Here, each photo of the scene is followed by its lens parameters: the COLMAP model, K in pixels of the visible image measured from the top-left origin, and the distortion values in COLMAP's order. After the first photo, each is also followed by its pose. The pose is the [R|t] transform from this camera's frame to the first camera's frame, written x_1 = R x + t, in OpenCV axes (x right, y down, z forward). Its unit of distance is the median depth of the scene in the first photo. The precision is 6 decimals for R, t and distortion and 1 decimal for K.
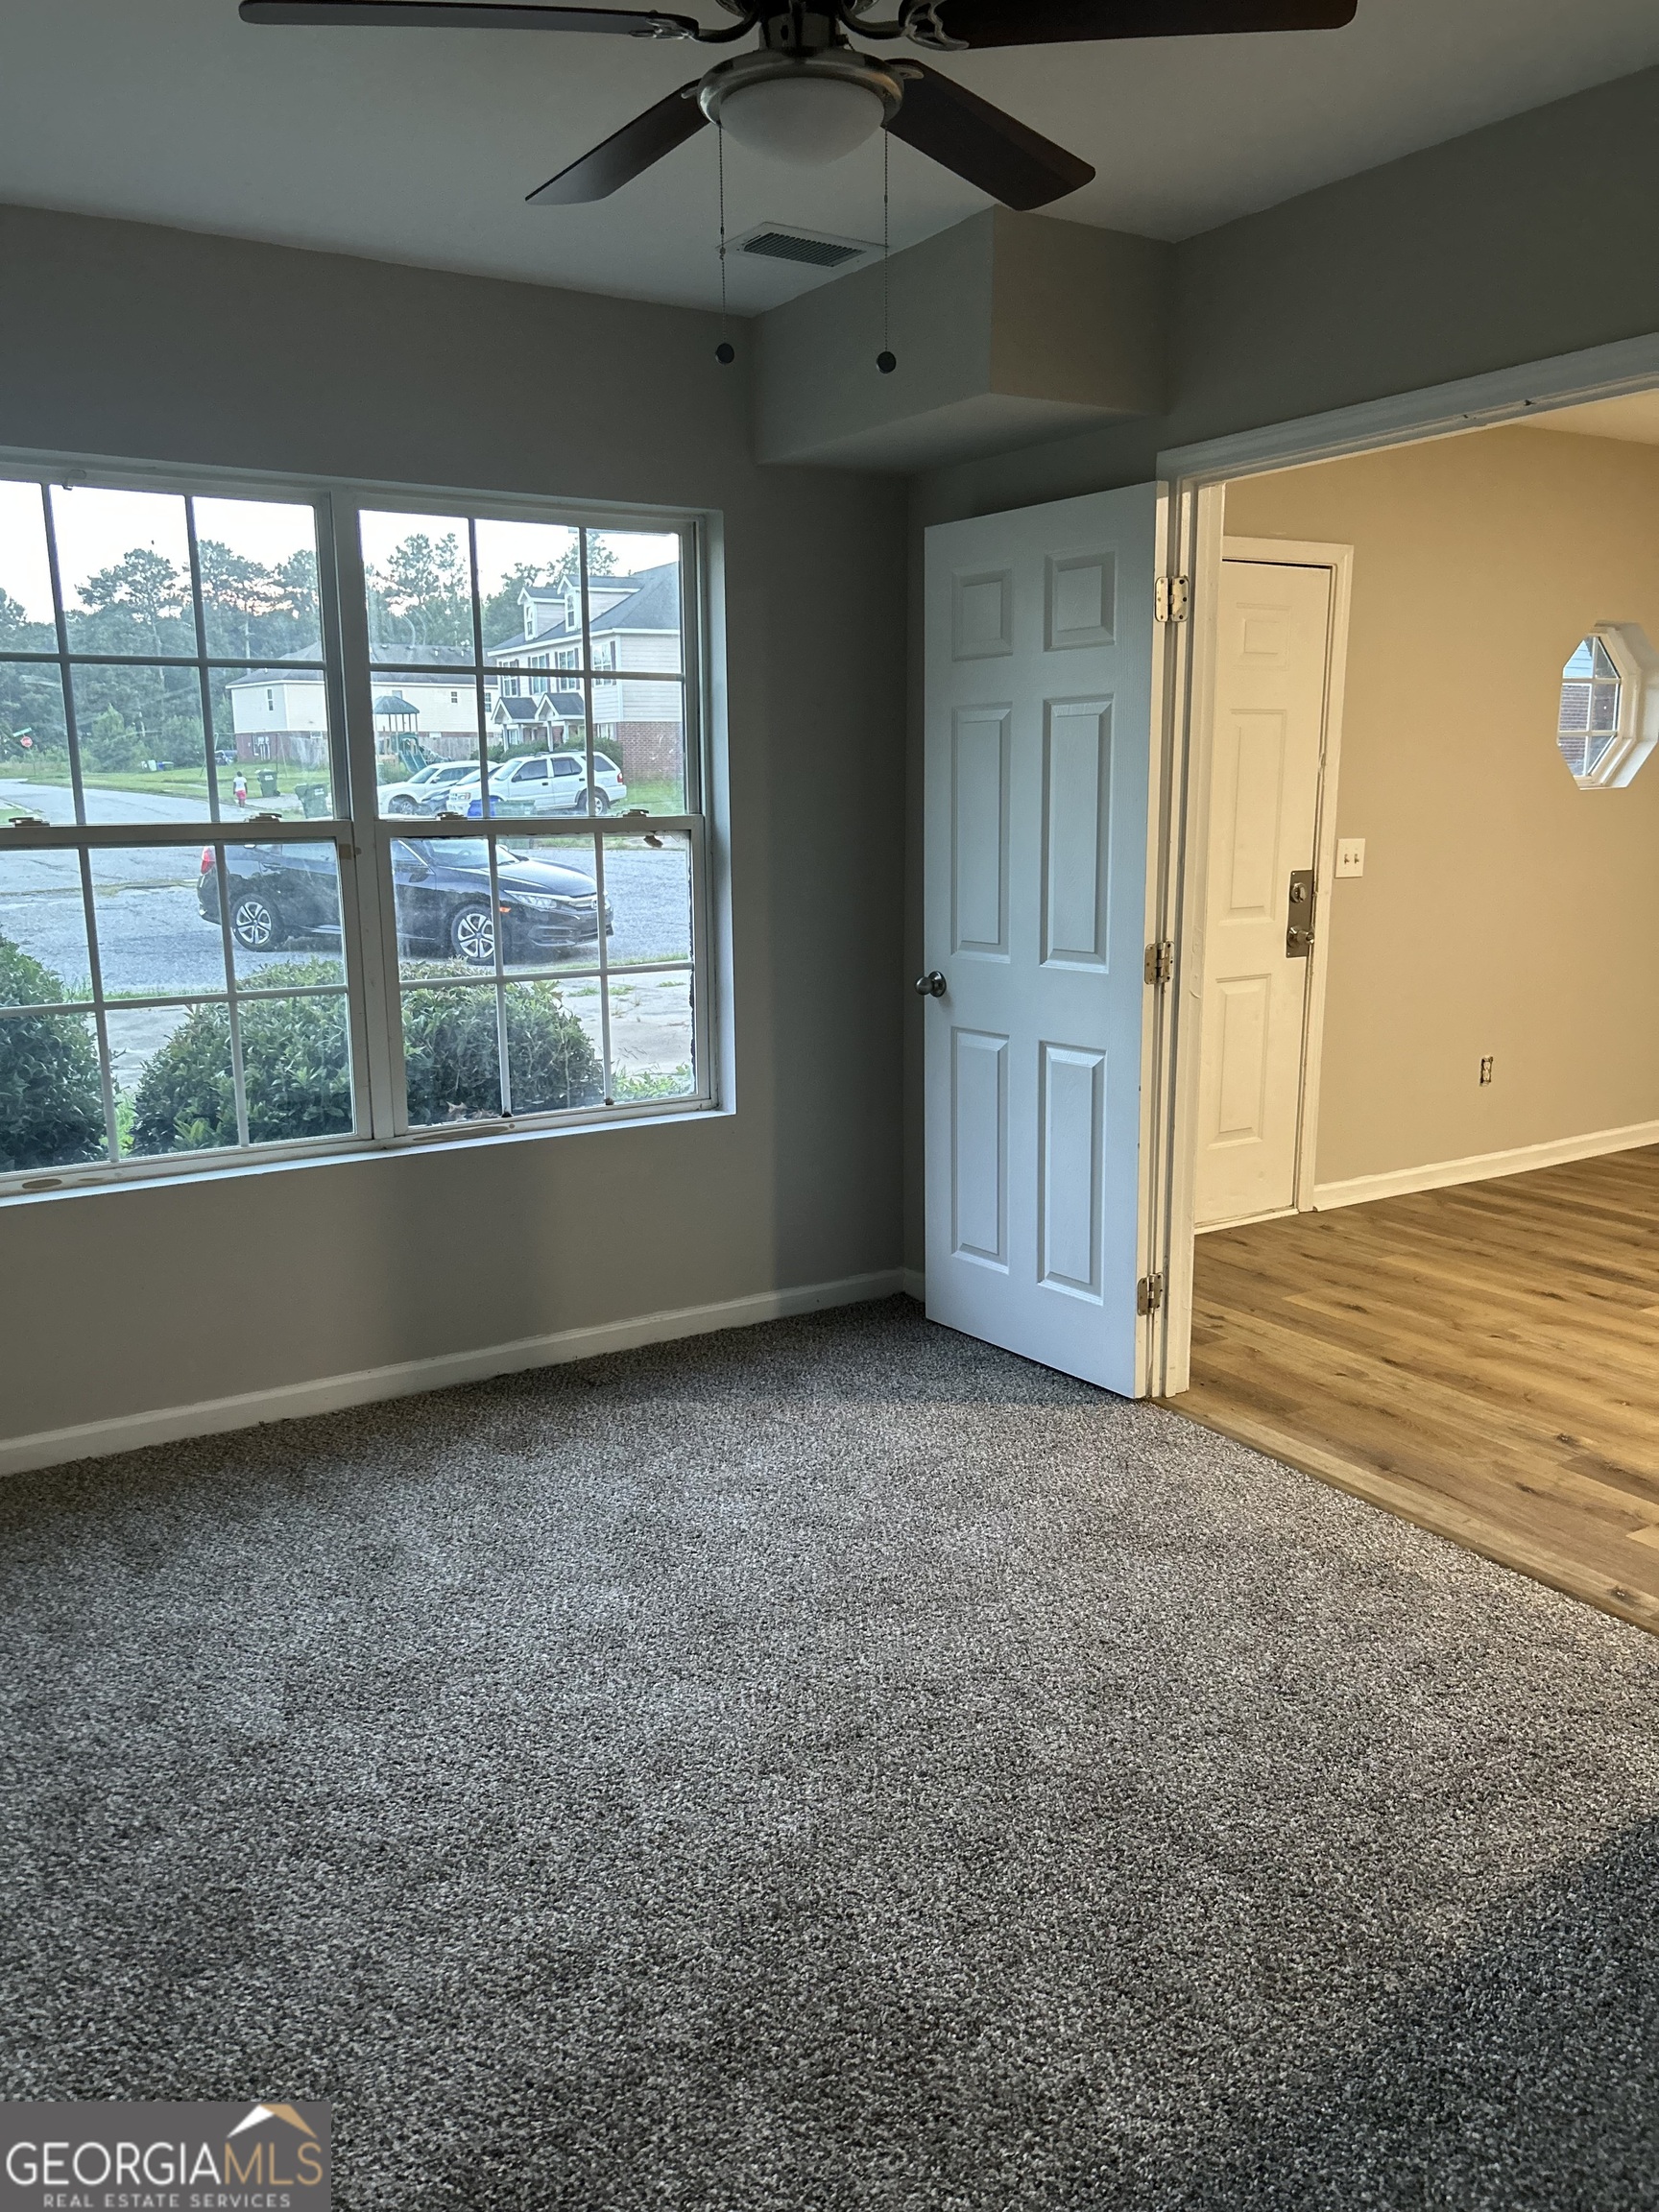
lens RADIAL K [[1637.0, 0, 829.5], [0, 1637.0, 1106.0], [0, 0, 1]] dist [0.094036, -0.135830]
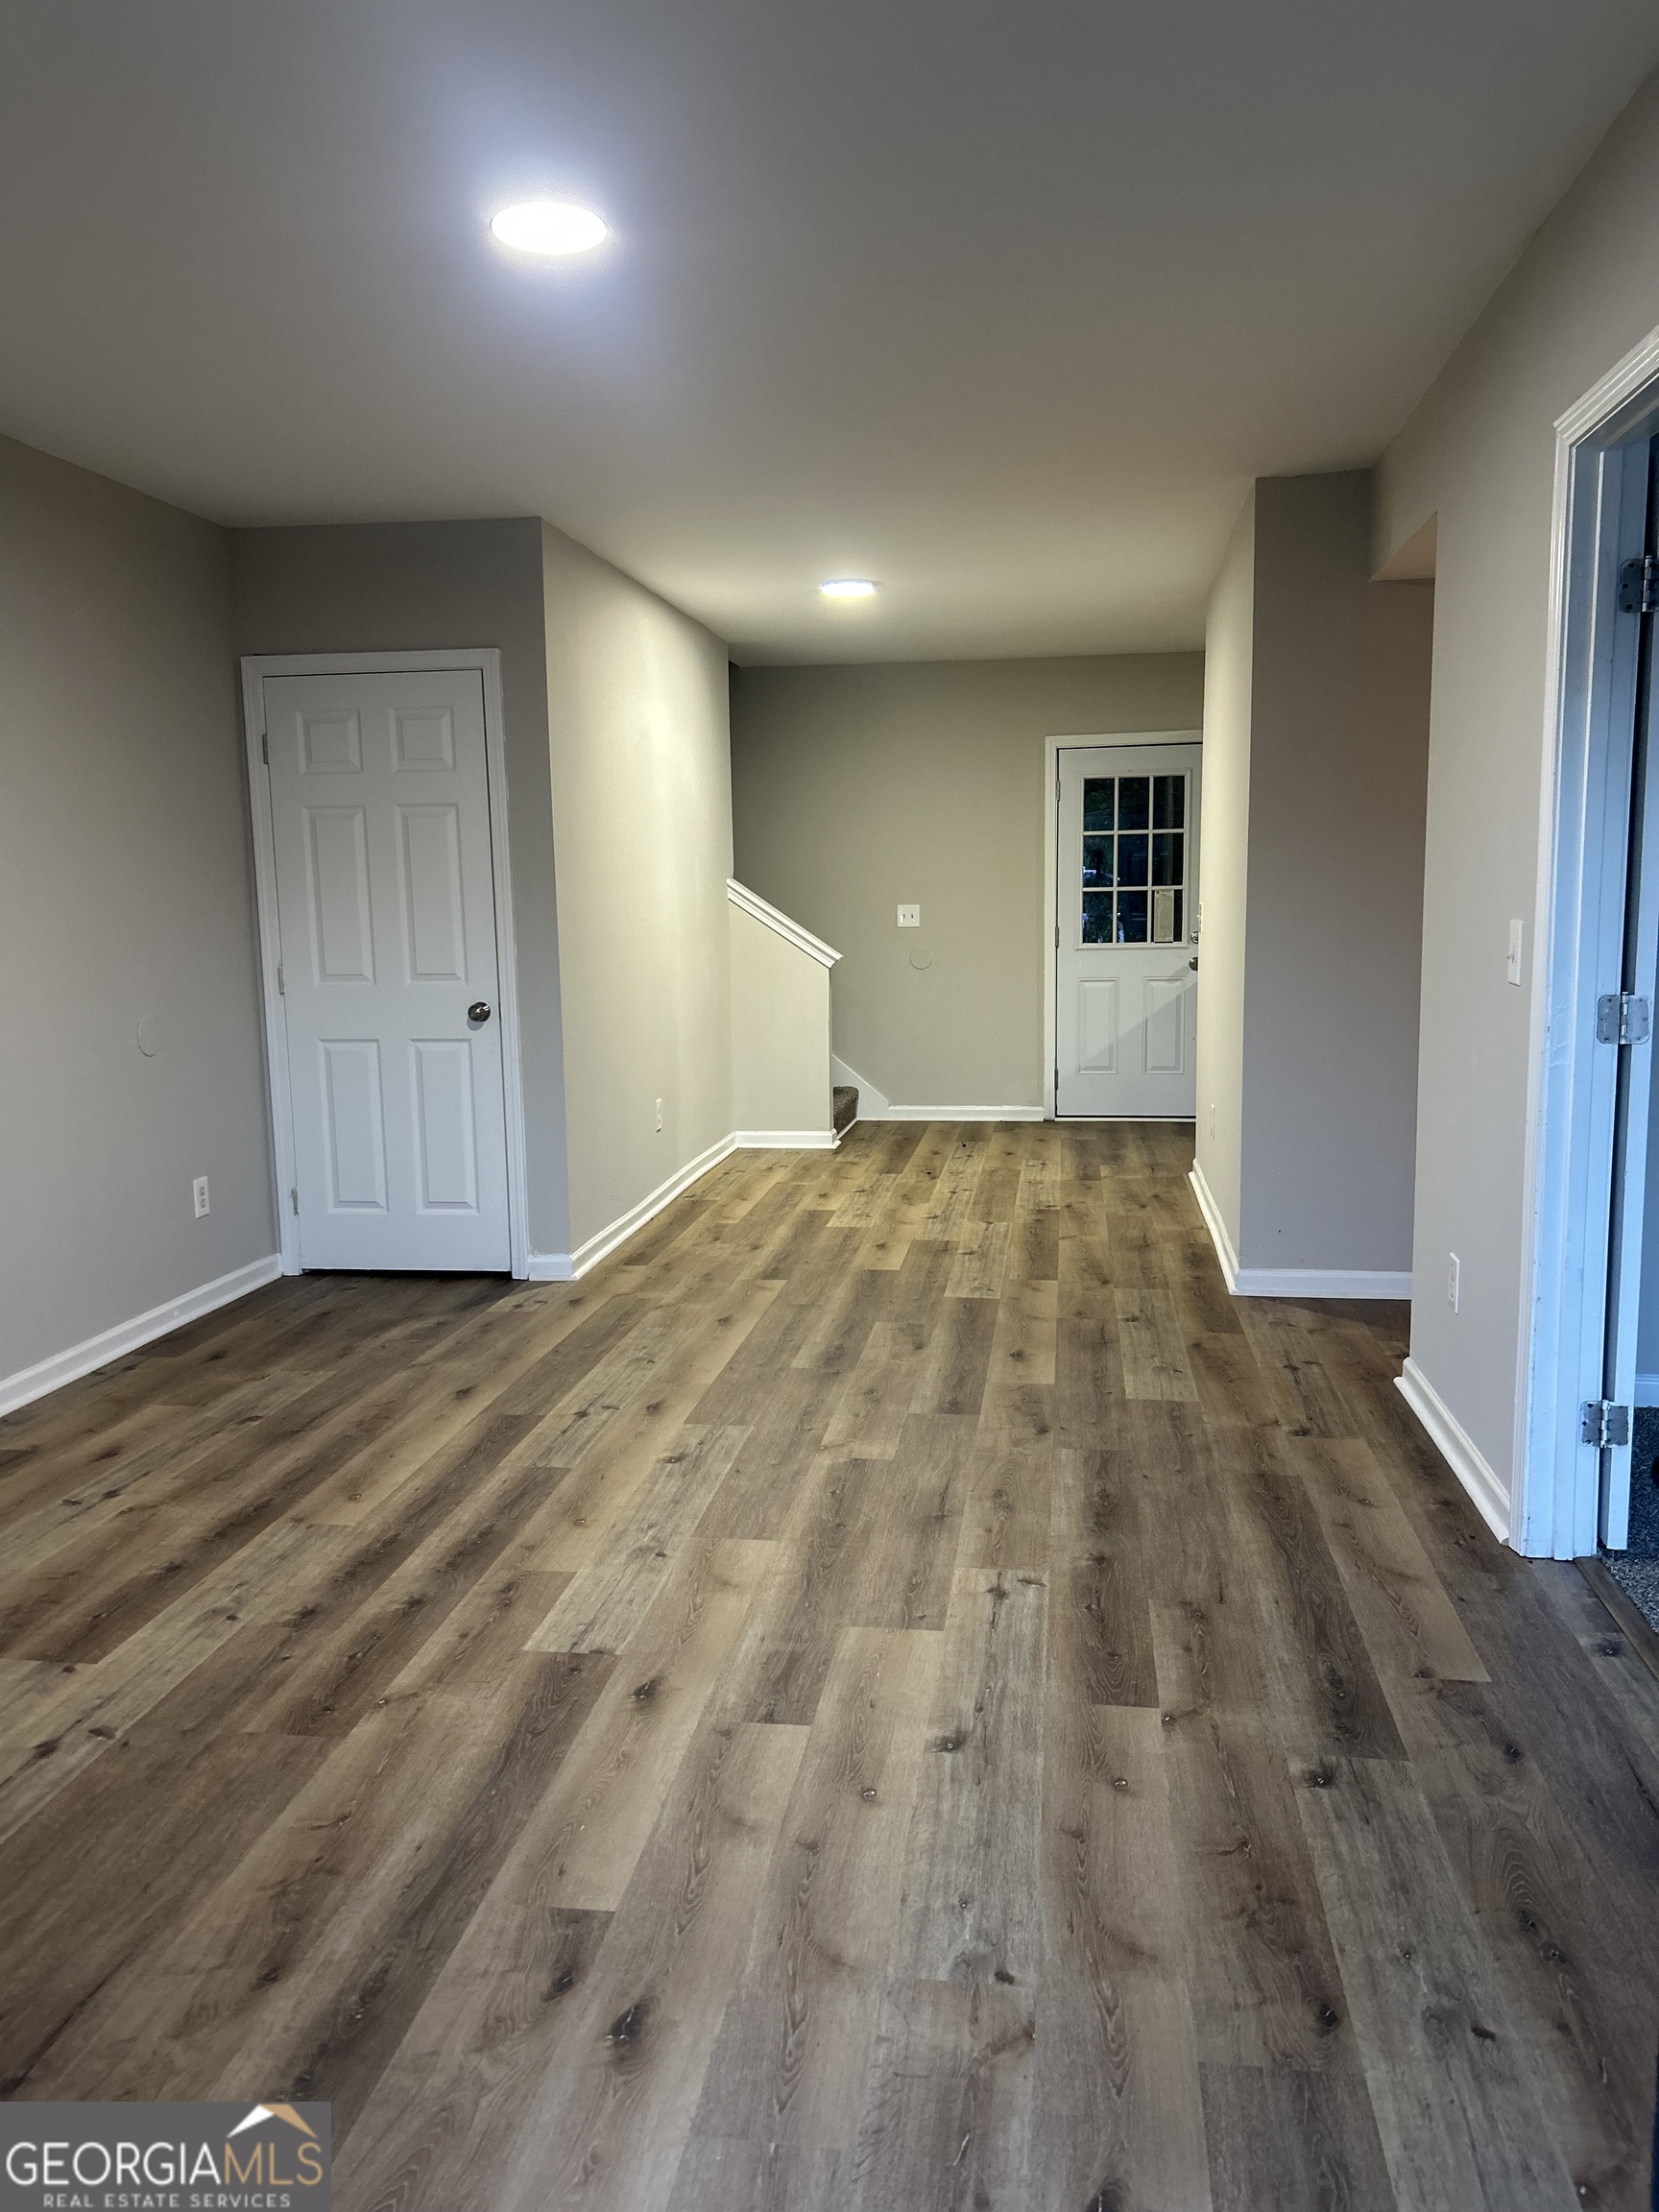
lens RADIAL K [[1637.0, 0, 829.5], [0, 1637.0, 1106.0], [0, 0, 1]] dist [0.094036, -0.135830]
pose [[-0.759400, -0.065344, 0.647335, 0.162589], [0.156033, 0.947618, 0.278701, -0.244638], [-0.631637, 0.312651, -0.709425, 1.366026]]
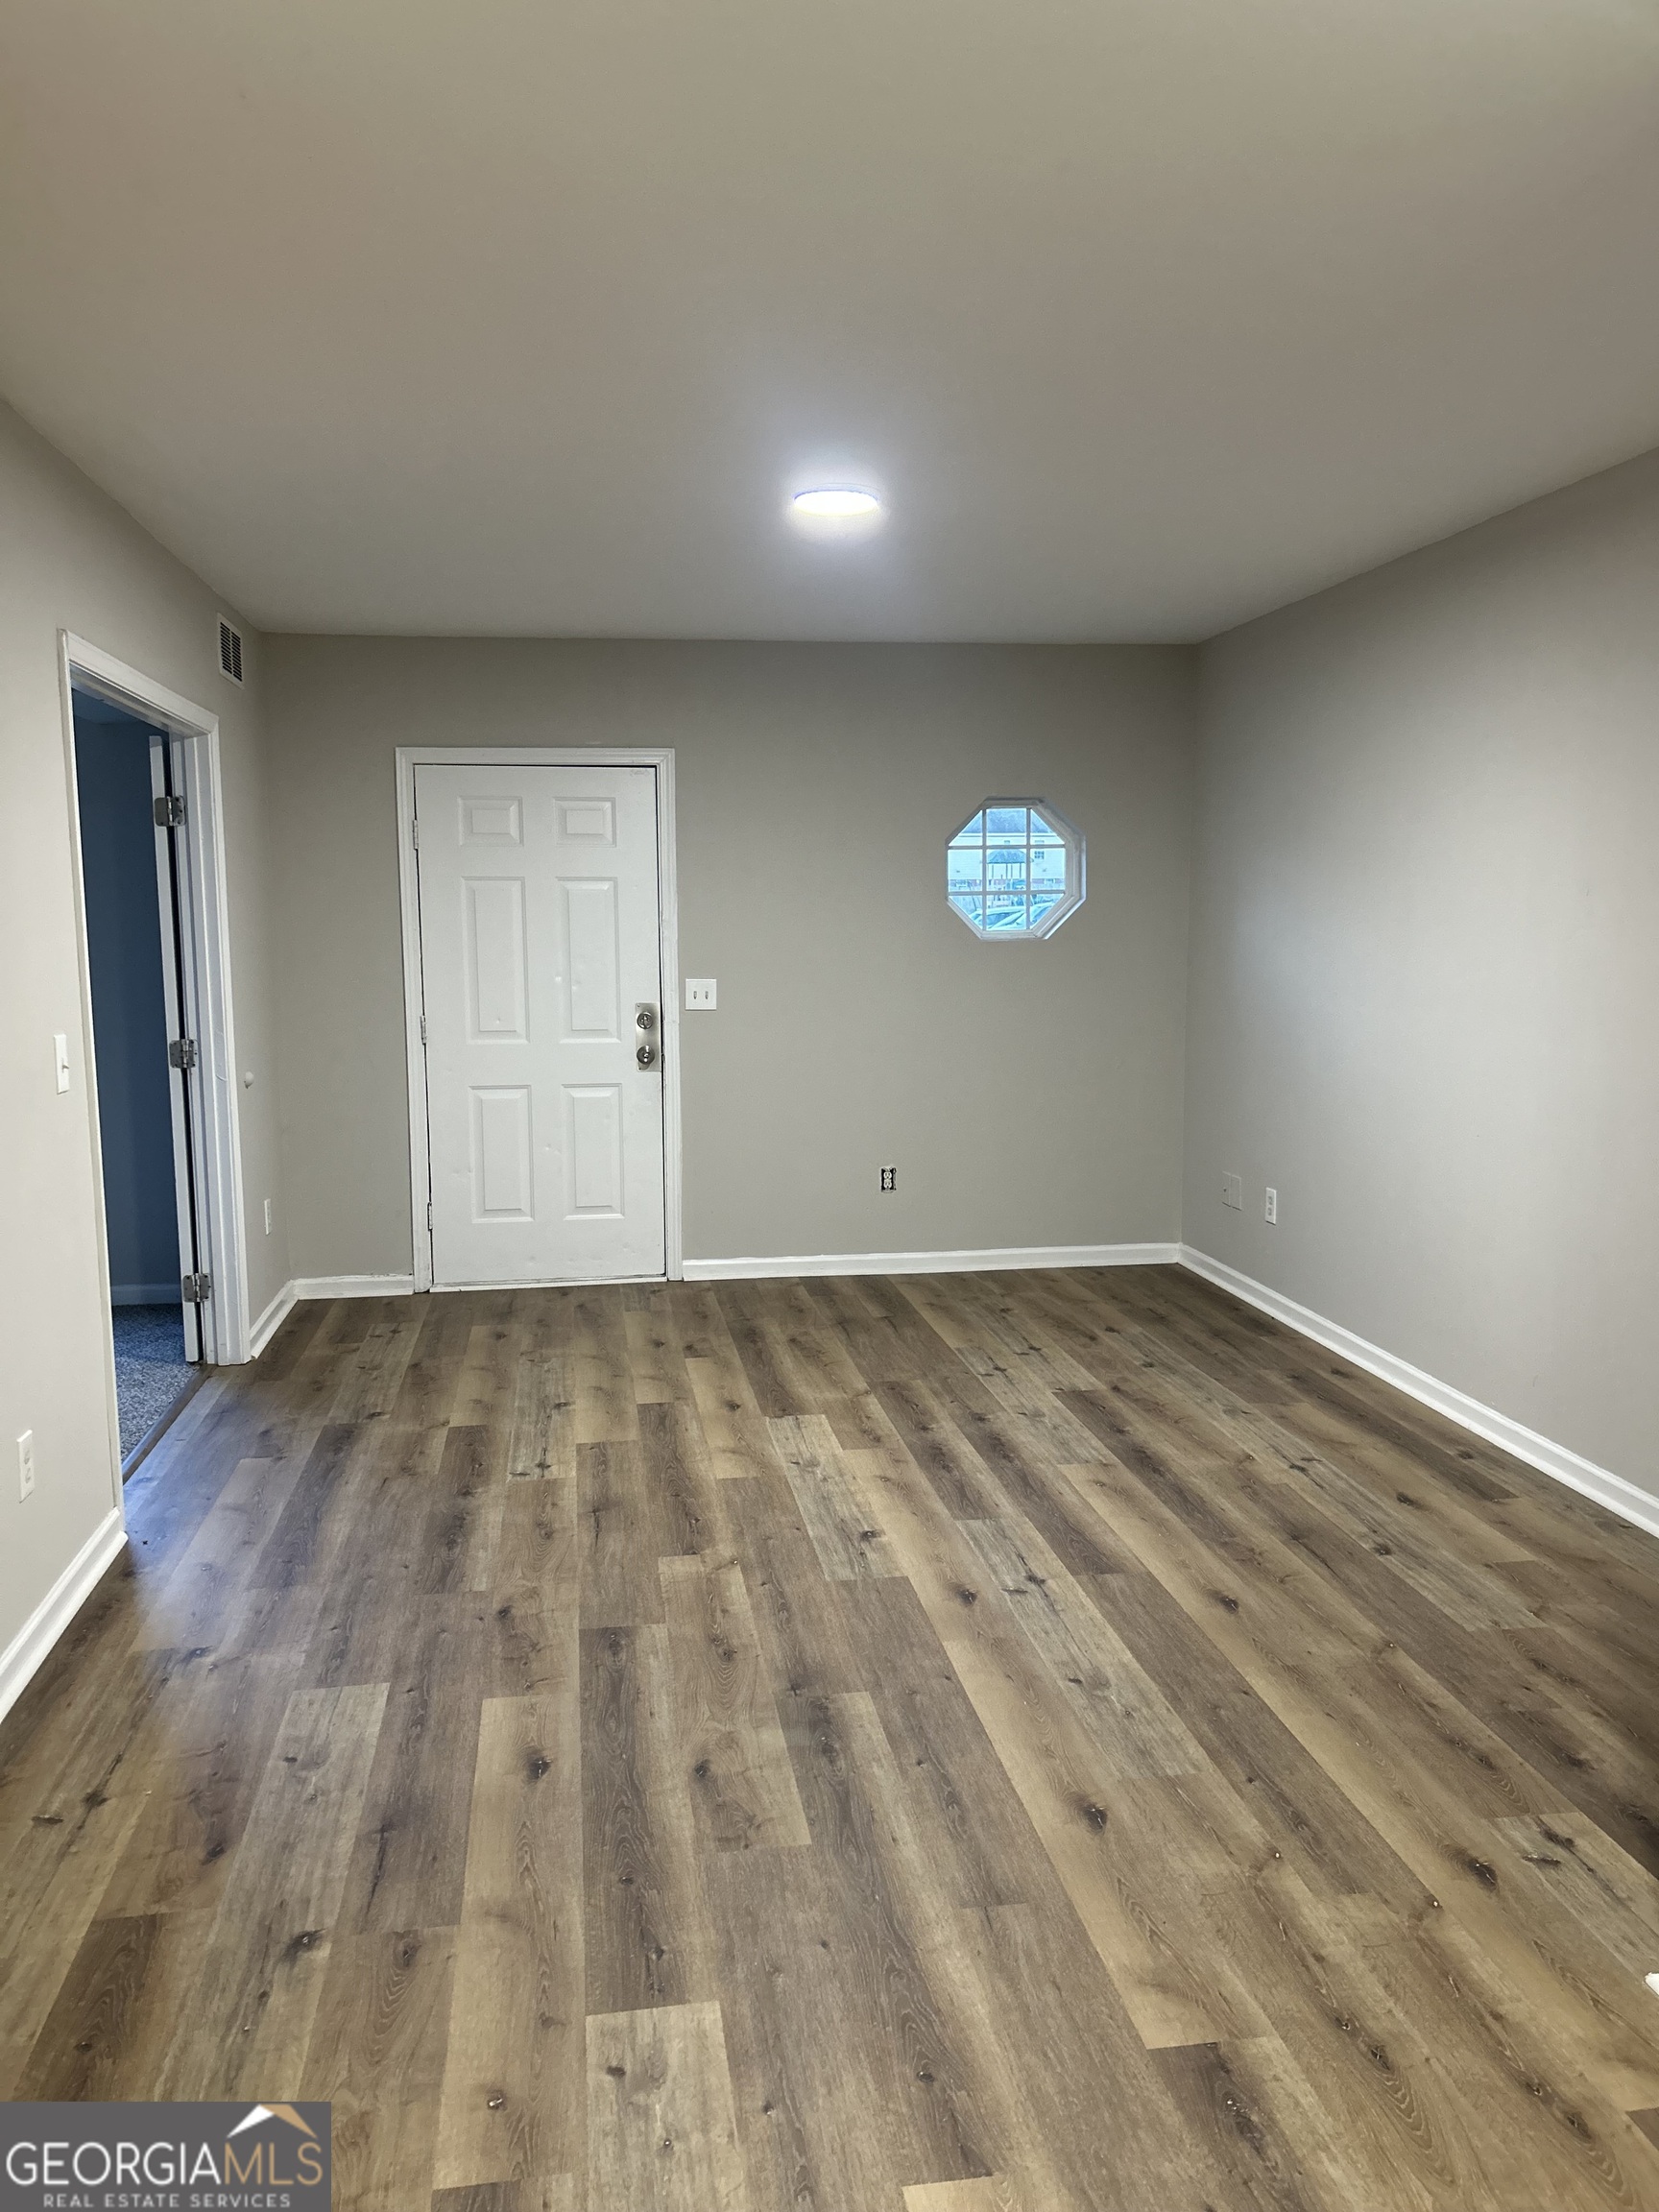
lens RADIAL K [[1637.0, 0, 829.5], [0, 1637.0, 1106.0], [0, 0, 1]] dist [0.094036, -0.135830]
pose [[0.919303, 0.044543, -0.391021, 1.173218], [-0.077094, 0.994706, -0.067940, 0.012409], [0.385925, 0.092603, 0.917871, -0.105707]]
